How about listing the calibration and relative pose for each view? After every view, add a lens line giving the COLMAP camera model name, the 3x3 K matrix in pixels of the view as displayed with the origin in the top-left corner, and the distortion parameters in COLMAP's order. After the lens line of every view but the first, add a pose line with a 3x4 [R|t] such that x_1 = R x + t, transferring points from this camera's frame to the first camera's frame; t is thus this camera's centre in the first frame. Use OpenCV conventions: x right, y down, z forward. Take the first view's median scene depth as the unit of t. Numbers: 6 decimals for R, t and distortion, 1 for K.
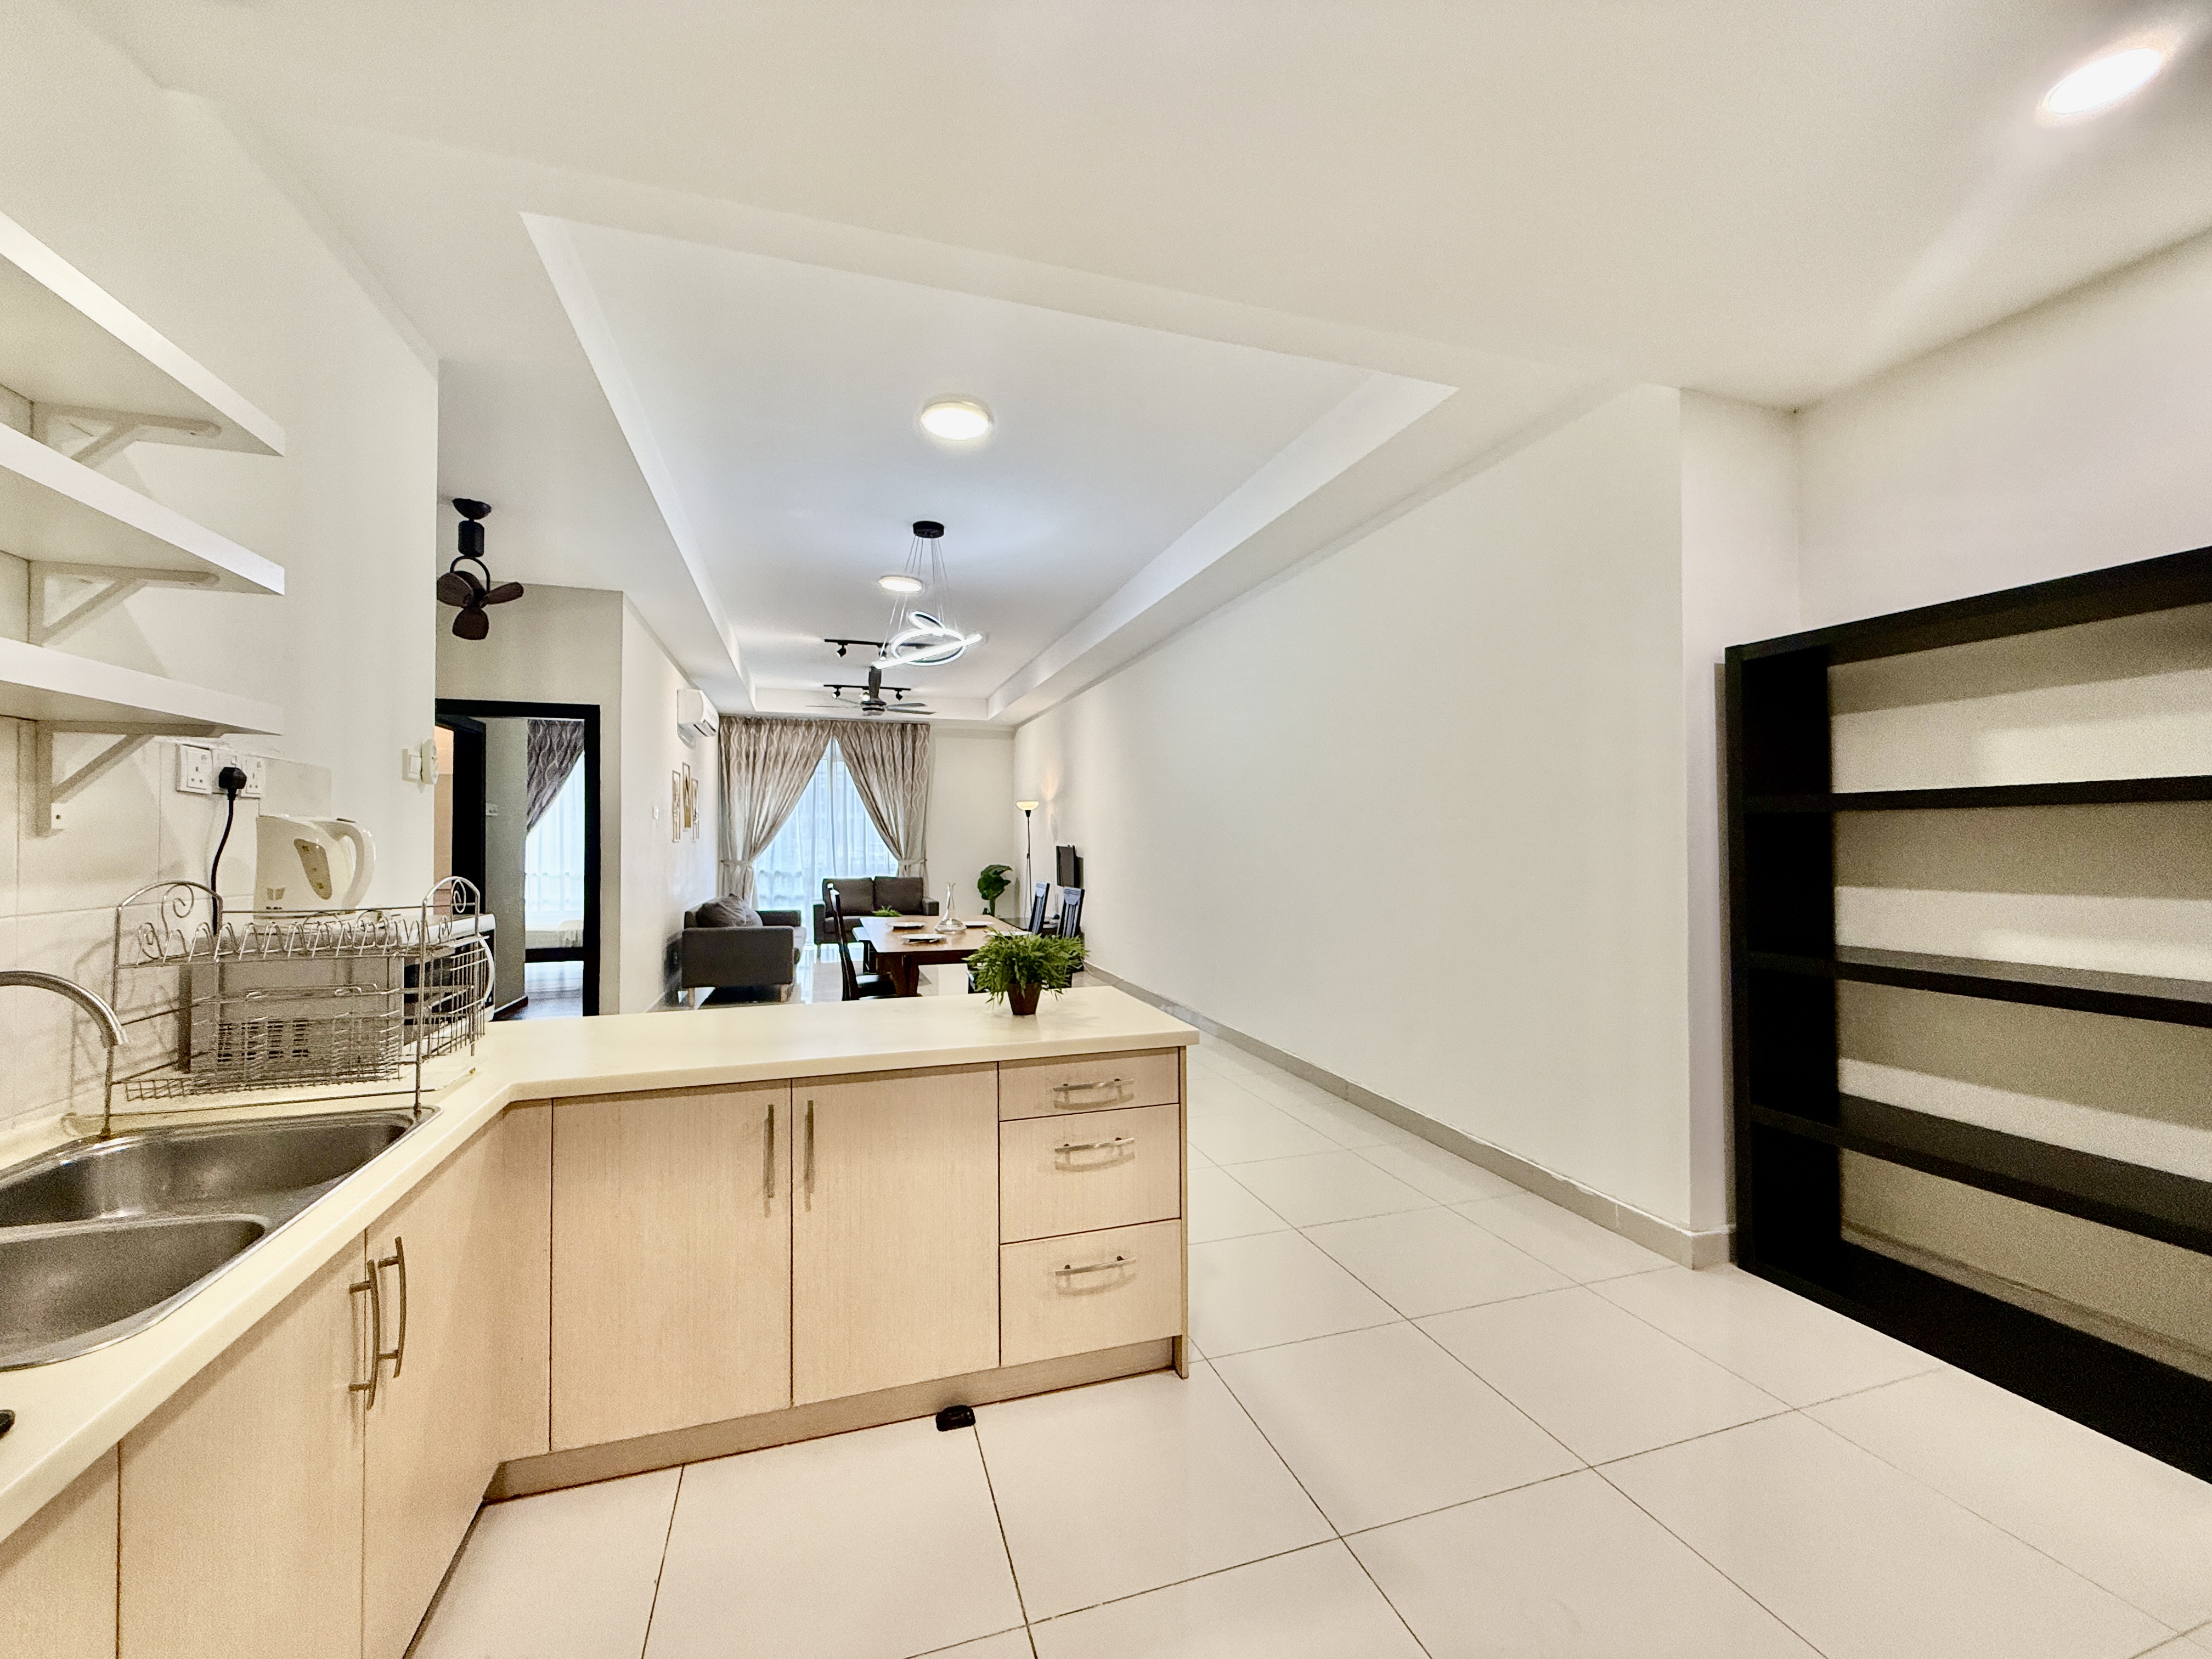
lens RADIAL K [[888.0, 0, 1110.5], [0, 888.0, 833.1], [0, 0, 1]] dist [-0.009008, 0.000423]
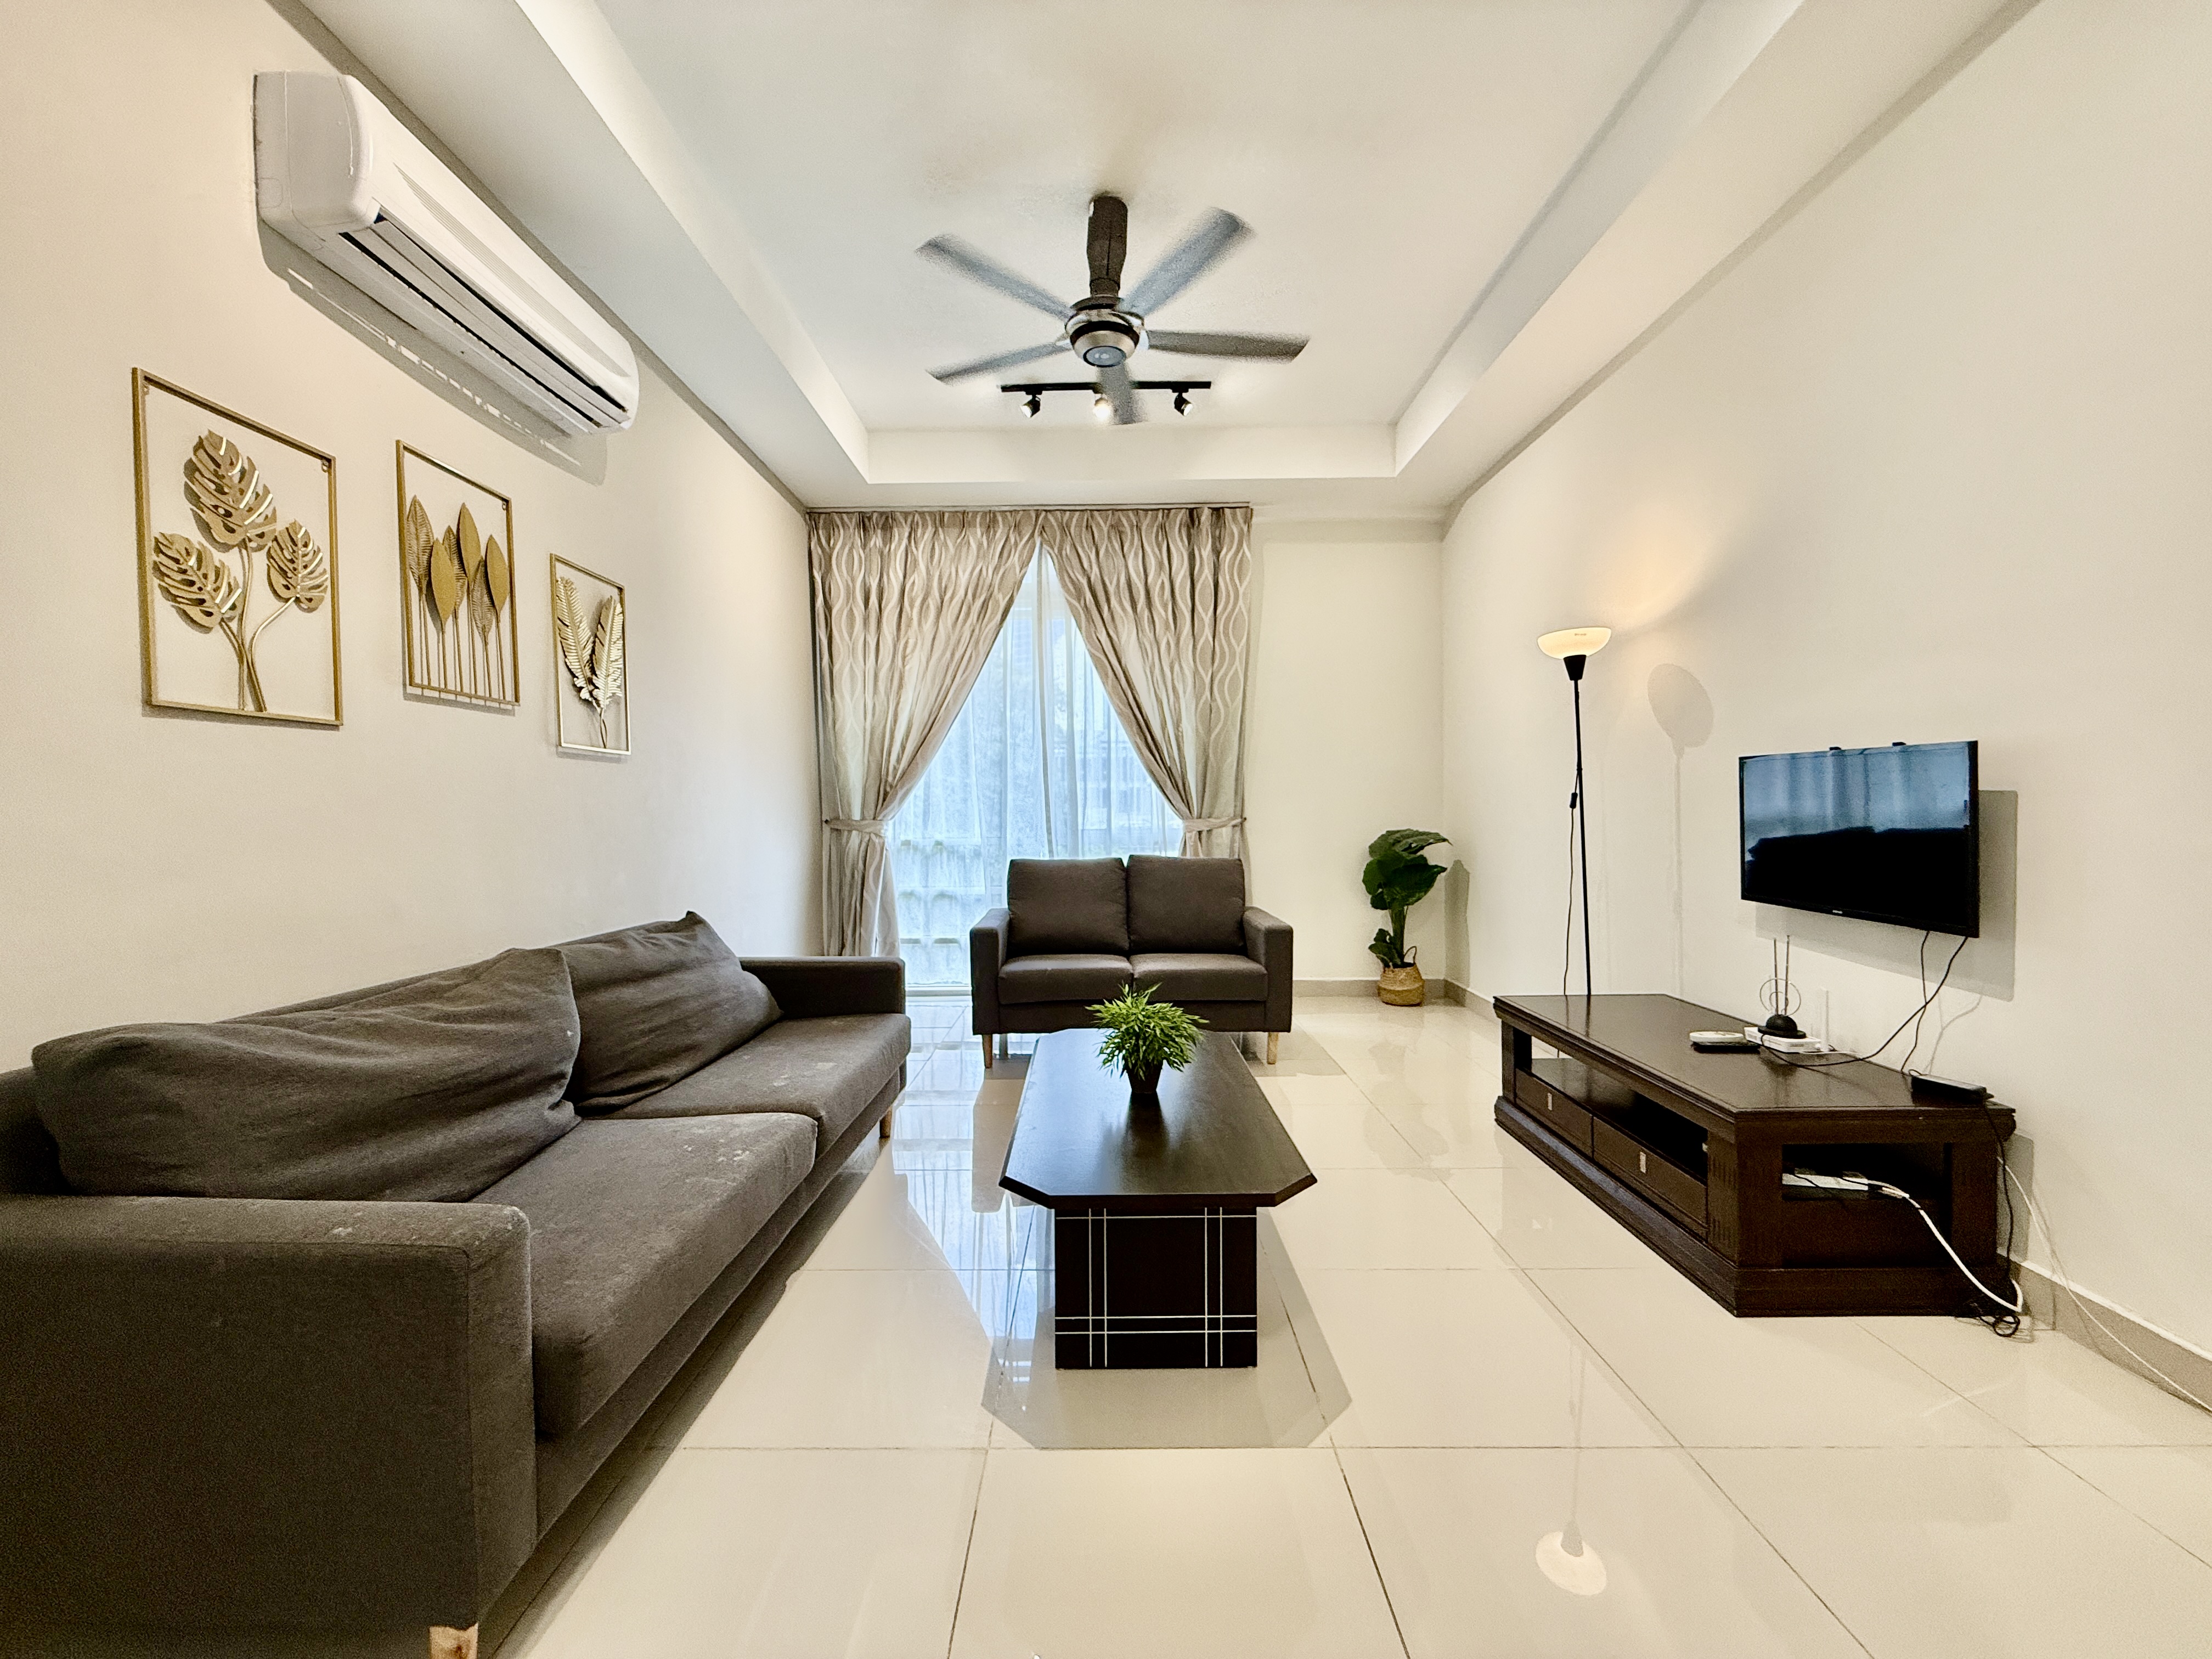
lens RADIAL K [[888.0, 0, 1105.4], [0, 888.0, 824.8], [0, 0, 1]] dist [-0.009008, 0.000423]
pose [[0.948433, -0.003085, -0.316963, -0.140449], [0.010689, 0.999695, 0.022254, 0.023917], [0.316798, -0.024494, 0.948177, 0.585767]]
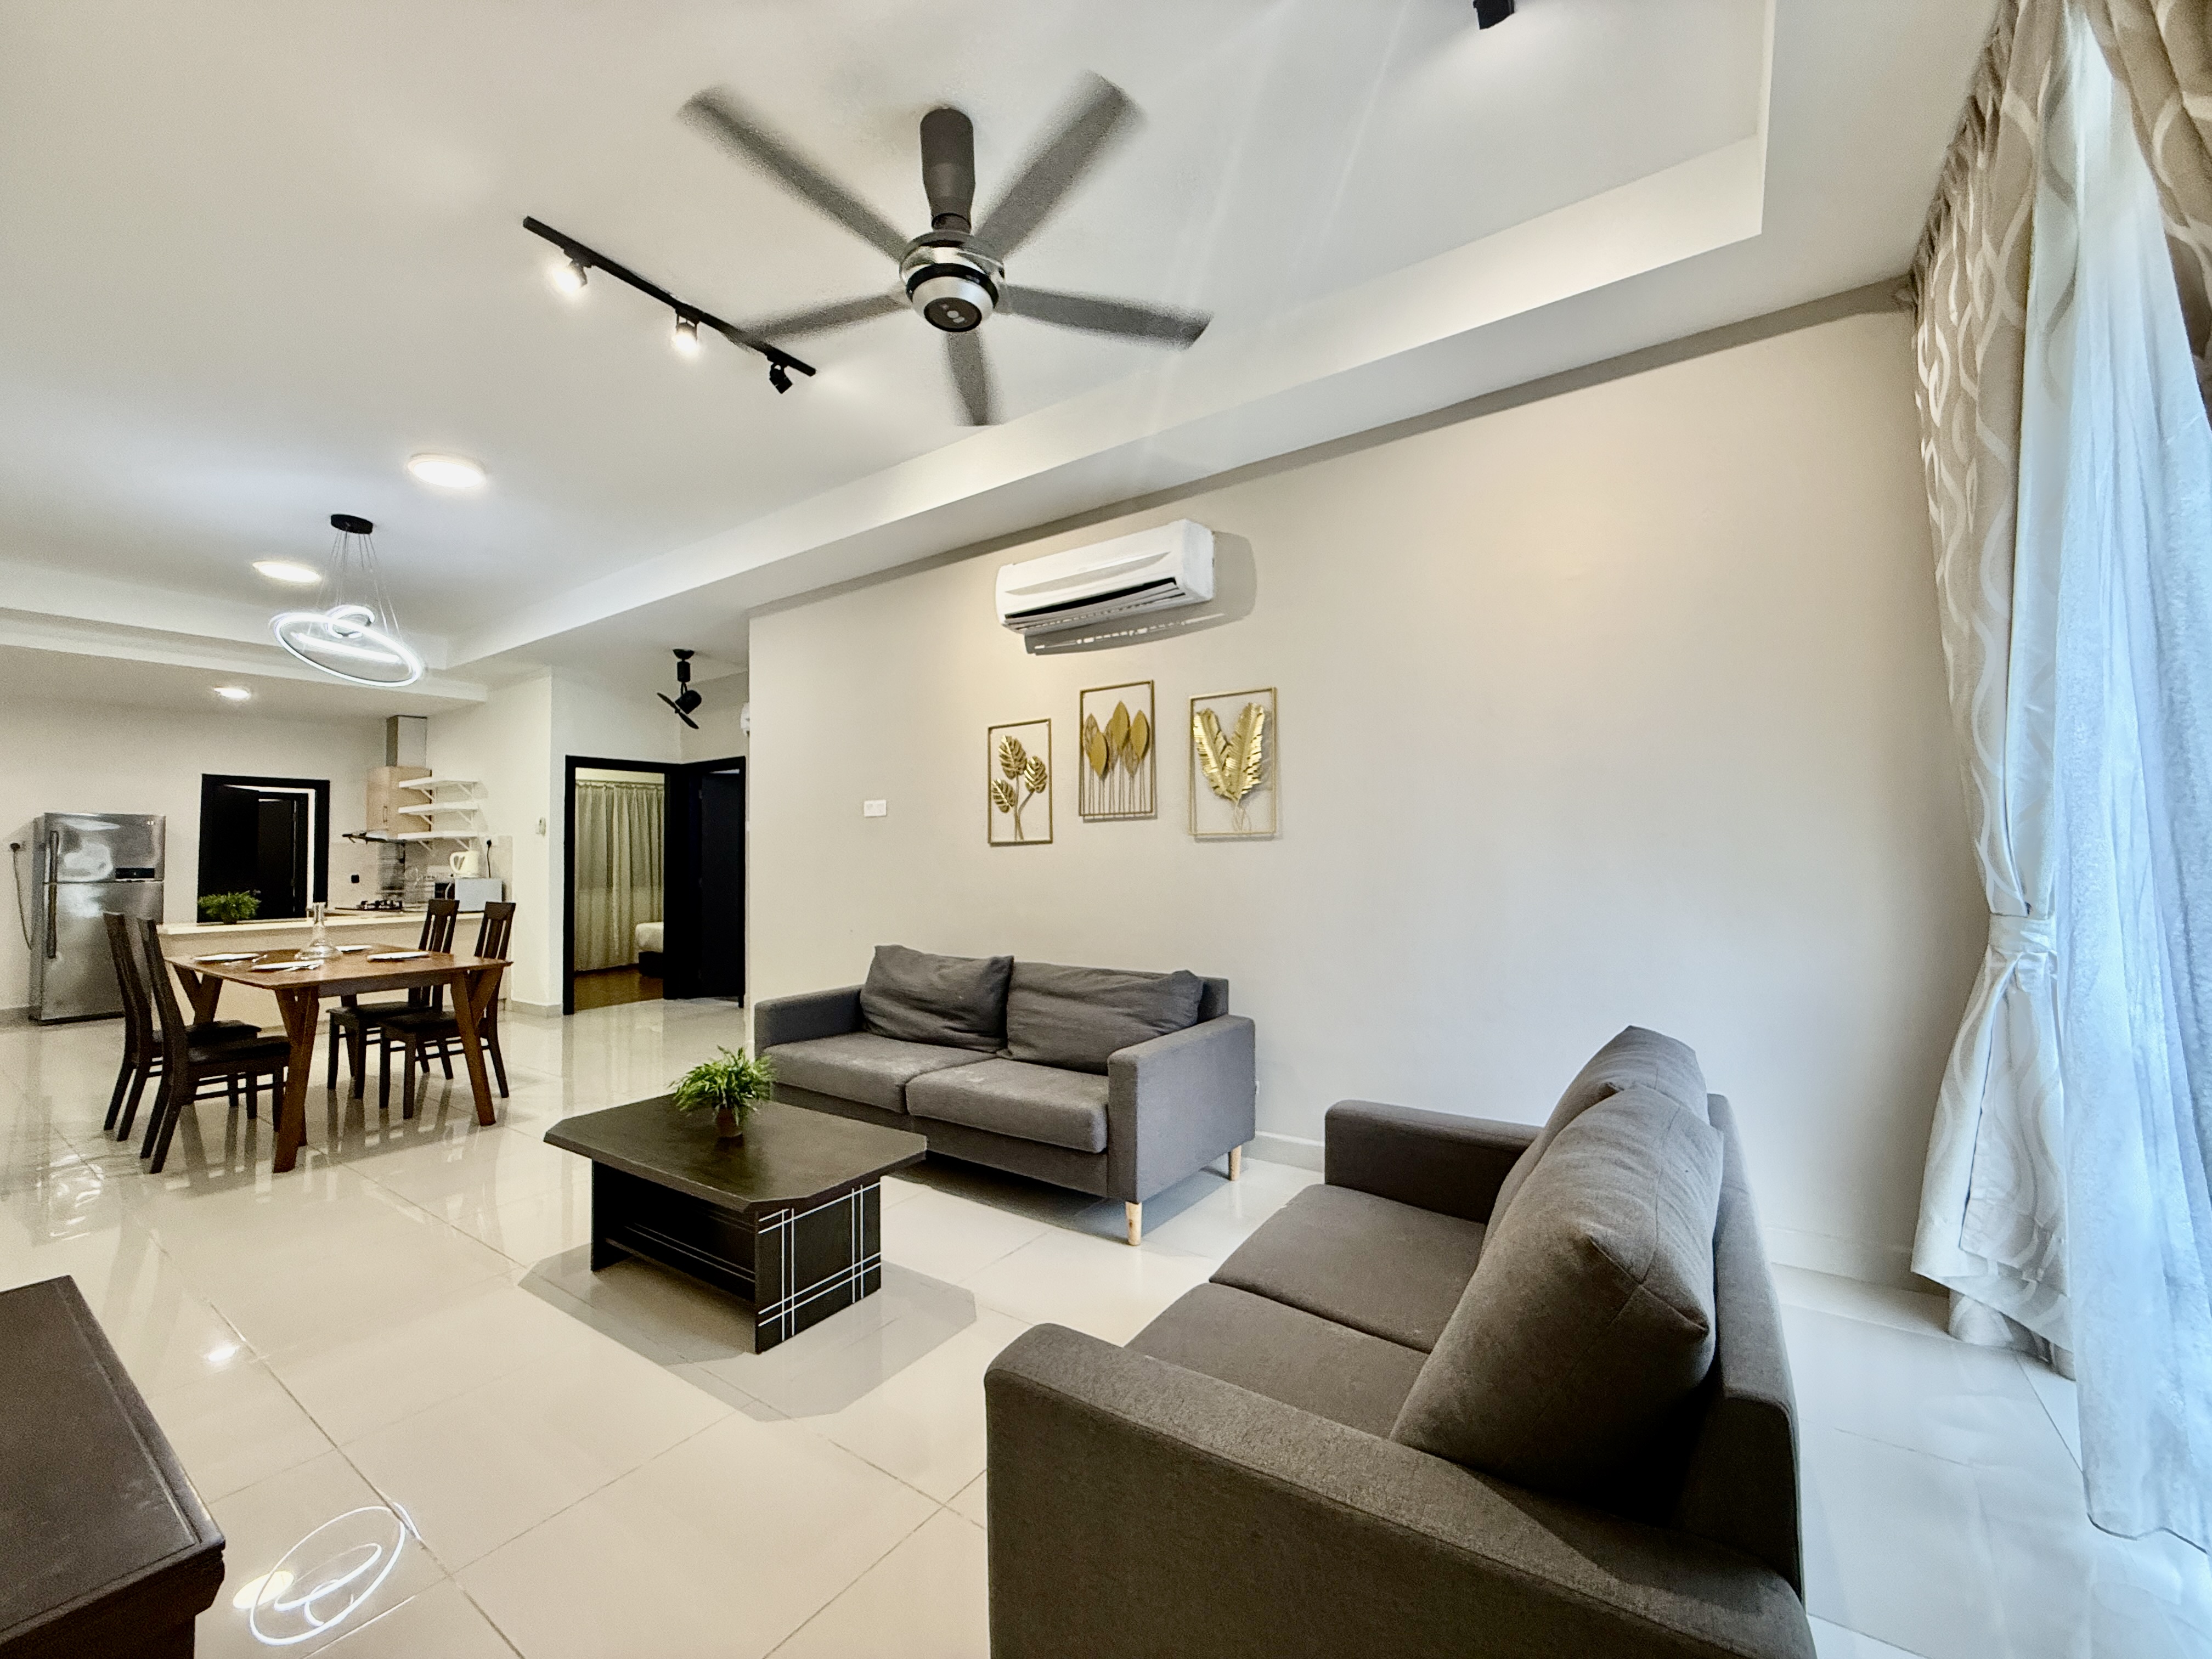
lens RADIAL K [[888.0, 0, 1104.6], [0, 888.0, 832.6], [0, 0, 1]] dist [-0.009008, 0.000423]
pose [[-0.801550, 0.005595, -0.597902, -0.126838], [0.026053, 0.999333, -0.025576, 0.008438], [0.597360, -0.036078, -0.801161, 1.194011]]
